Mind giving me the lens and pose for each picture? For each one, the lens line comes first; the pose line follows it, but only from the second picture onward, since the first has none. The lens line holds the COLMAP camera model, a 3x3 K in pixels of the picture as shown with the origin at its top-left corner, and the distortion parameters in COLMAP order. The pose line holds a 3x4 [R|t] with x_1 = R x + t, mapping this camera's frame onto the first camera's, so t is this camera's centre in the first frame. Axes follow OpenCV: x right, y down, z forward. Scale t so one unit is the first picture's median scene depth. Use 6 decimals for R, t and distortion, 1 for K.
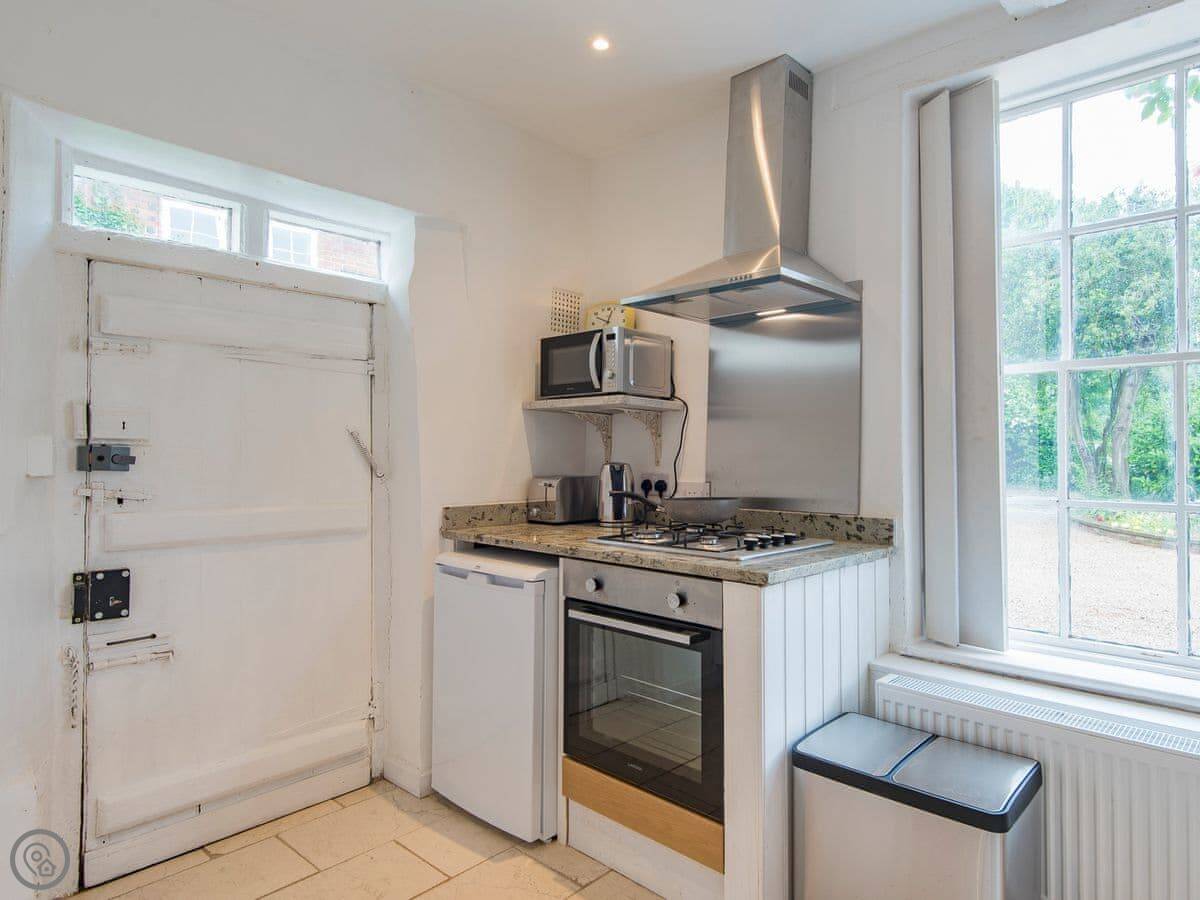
lens RADIAL K [[739.7, 0, 611.3], [0, 739.7, 451.1], [0, 0, 1]] dist [0.016336, -0.000890]
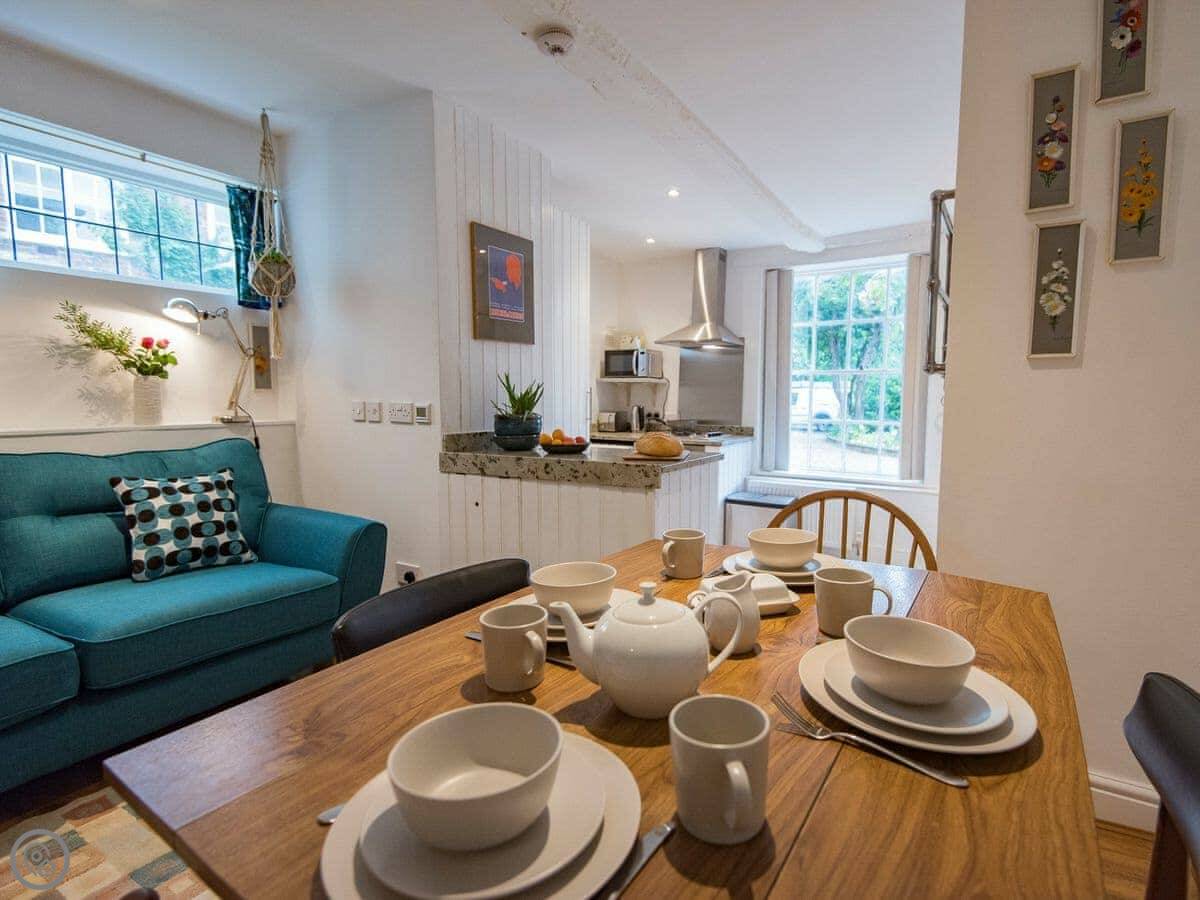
lens RADIAL K [[659.9, 0, 597.2], [0, 659.9, 462.3], [0, 0, 1]] dist [0.007924, -0.004263]
pose [[0.980018, -0.014512, 0.198378, -0.559302], [-0.007555, 0.993899, 0.110033, -0.036508], [-0.198765, -0.109333, 0.973930, -1.063414]]
